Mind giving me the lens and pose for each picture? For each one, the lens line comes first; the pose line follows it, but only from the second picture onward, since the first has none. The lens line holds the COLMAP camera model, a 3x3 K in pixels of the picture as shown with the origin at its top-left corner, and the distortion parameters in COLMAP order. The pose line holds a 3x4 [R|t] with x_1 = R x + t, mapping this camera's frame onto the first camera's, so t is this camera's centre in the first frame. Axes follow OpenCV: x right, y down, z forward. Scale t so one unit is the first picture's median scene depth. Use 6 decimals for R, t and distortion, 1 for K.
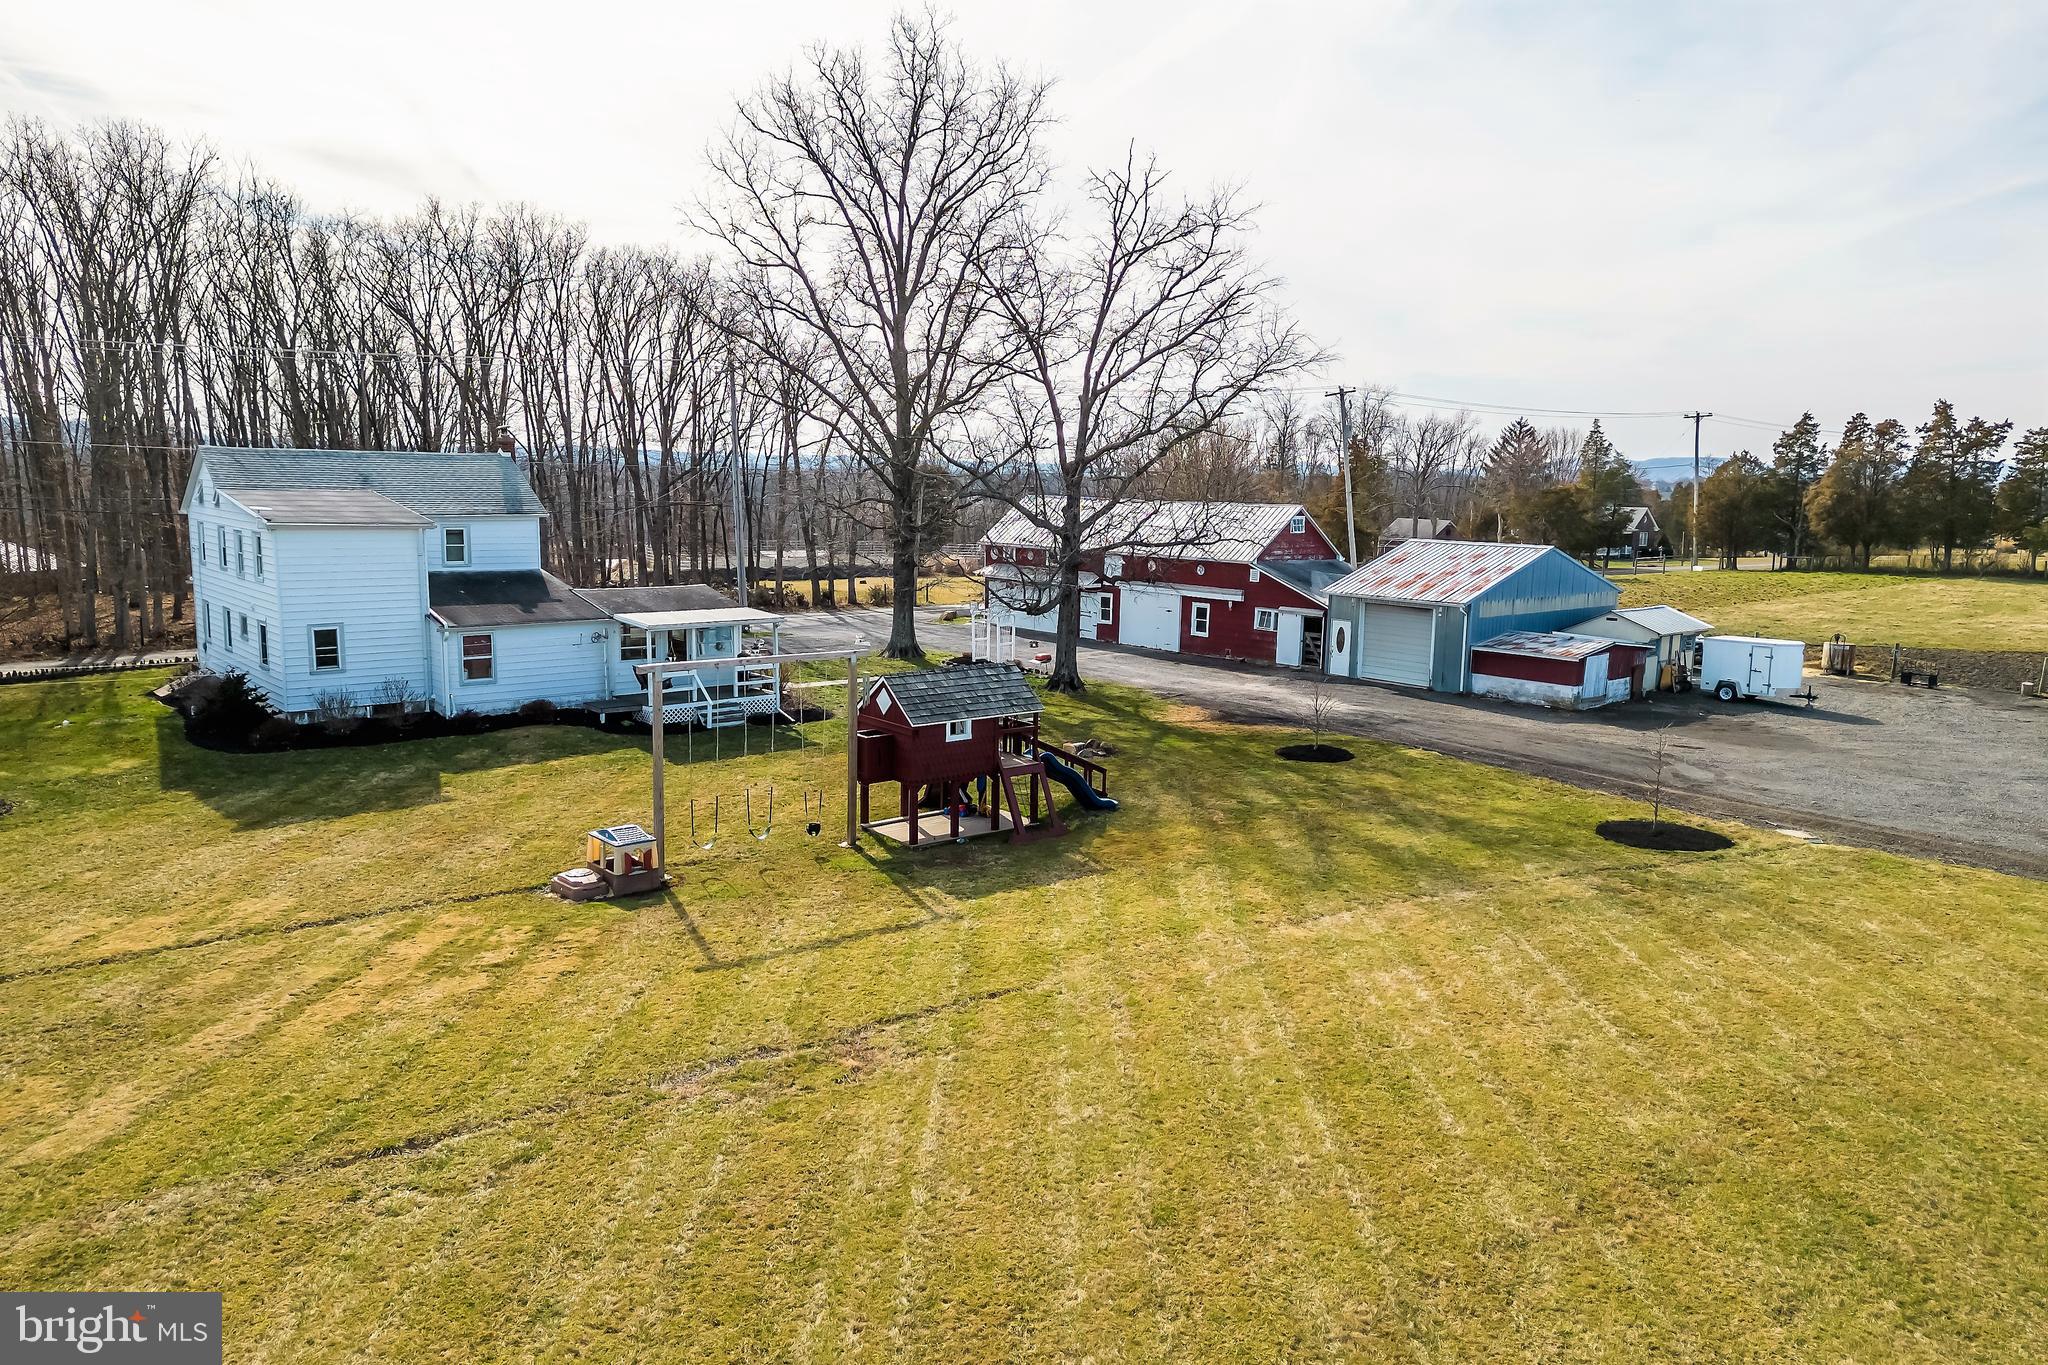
lens RADIAL K [[1445.5, 0, 1010.0], [0, 1445.5, 676.3], [0, 0, 1]] dist [0.072463, -0.073314]
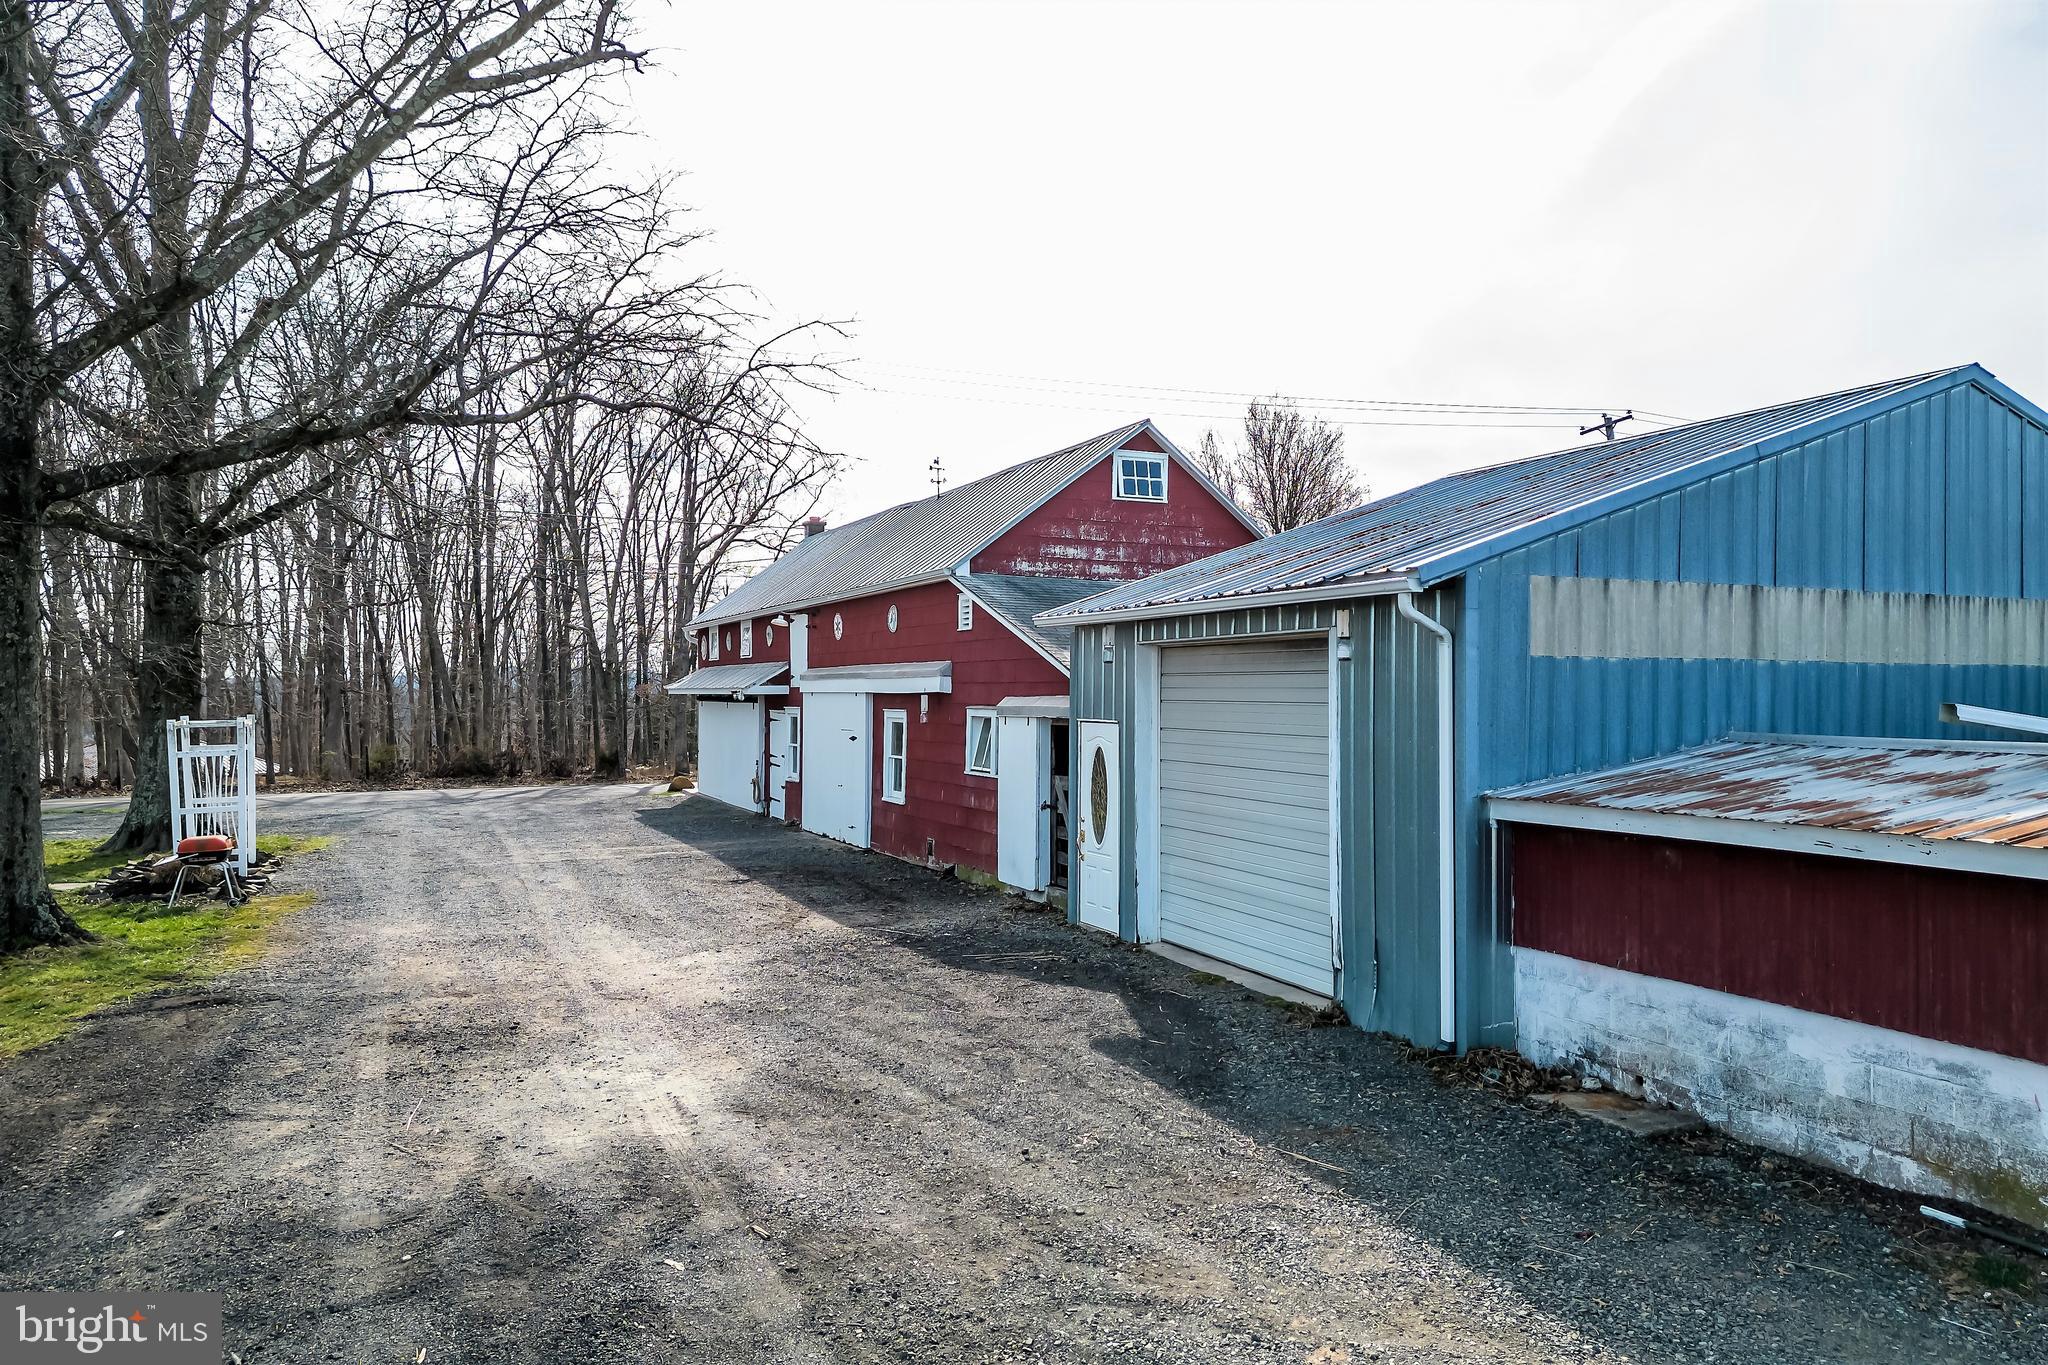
lens RADIAL K [[1445.5, 0, 1010.0], [0, 1445.5, 676.3], [0, 0, 1]] dist [0.072463, -0.073314]
pose [[0.968056, -0.014940, -0.250290, 0.277263], [-0.022665, 0.988923, -0.146692, -0.006913], [0.249709, 0.147679, 0.956993, 0.728219]]
